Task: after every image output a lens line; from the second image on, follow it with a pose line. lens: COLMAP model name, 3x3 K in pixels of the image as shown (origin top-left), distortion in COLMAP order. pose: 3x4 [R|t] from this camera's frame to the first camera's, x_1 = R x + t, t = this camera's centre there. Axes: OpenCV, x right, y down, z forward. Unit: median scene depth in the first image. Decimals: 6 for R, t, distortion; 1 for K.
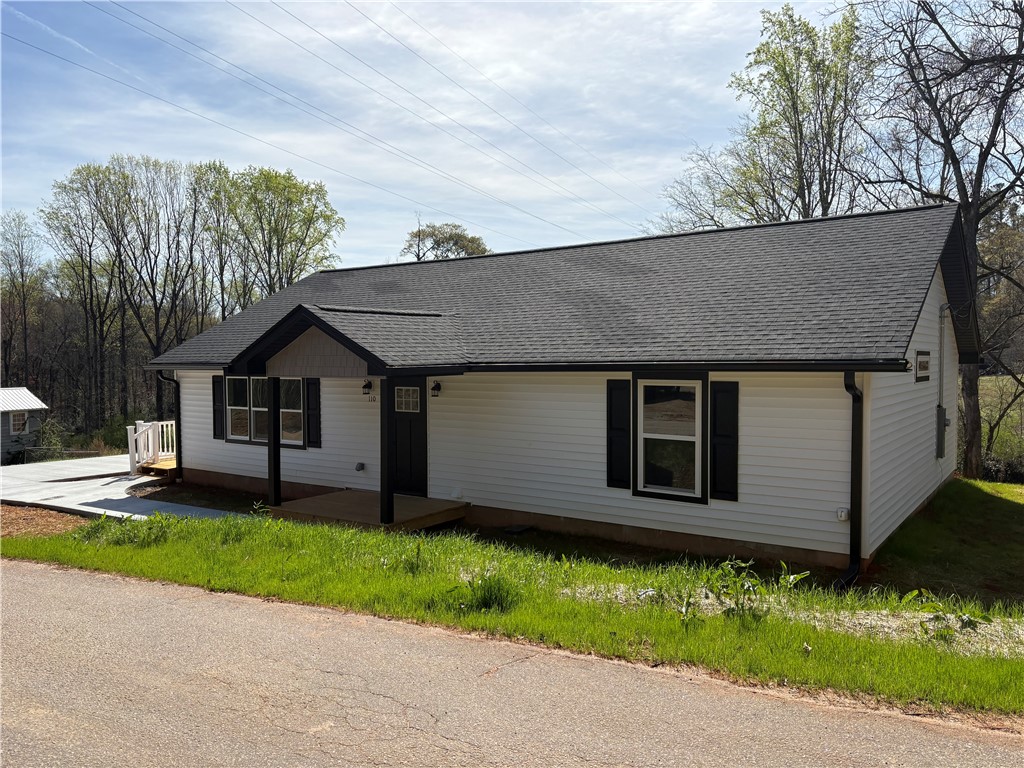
lens RADIAL K [[762.4, 0, 492.7], [0, 762.4, 397.6], [0, 0, 1]] dist [0.060773, -0.058788]
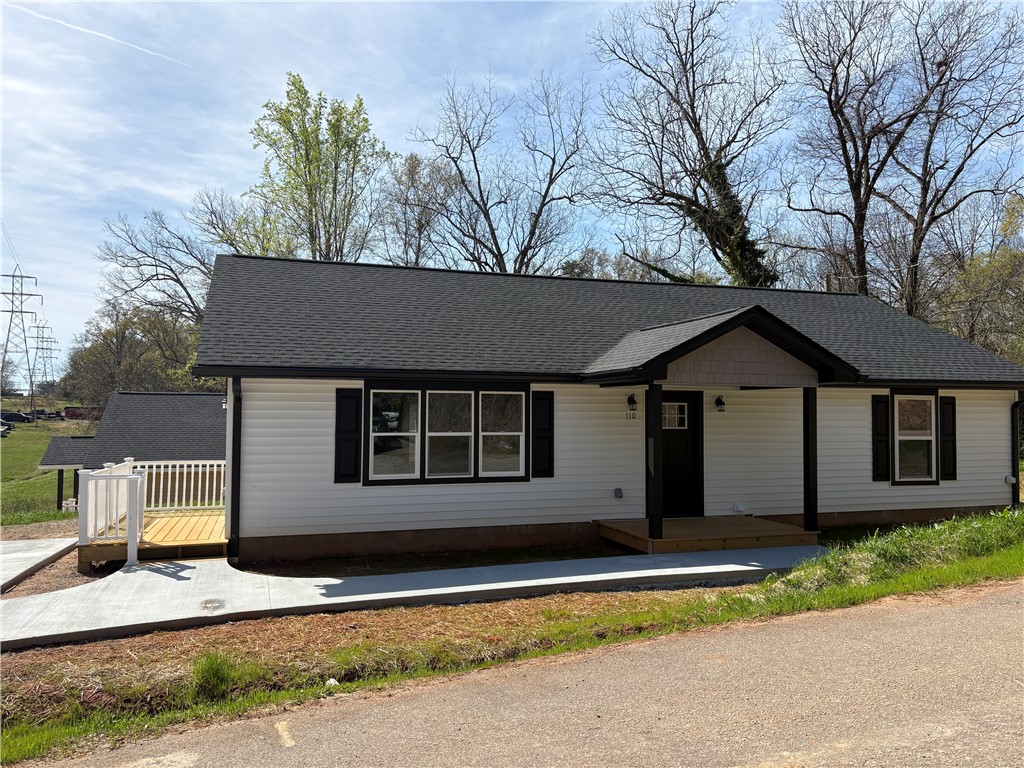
lens RADIAL K [[762.4, 0, 519.1], [0, 762.4, 382.2], [0, 0, 1]] dist [0.060773, -0.058788]
pose [[0.600471, 0.005913, 0.799625, -0.763335], [0.013903, 0.999744, -0.017833, -0.018951], [-0.799526, 0.021826, 0.600235, 0.451745]]
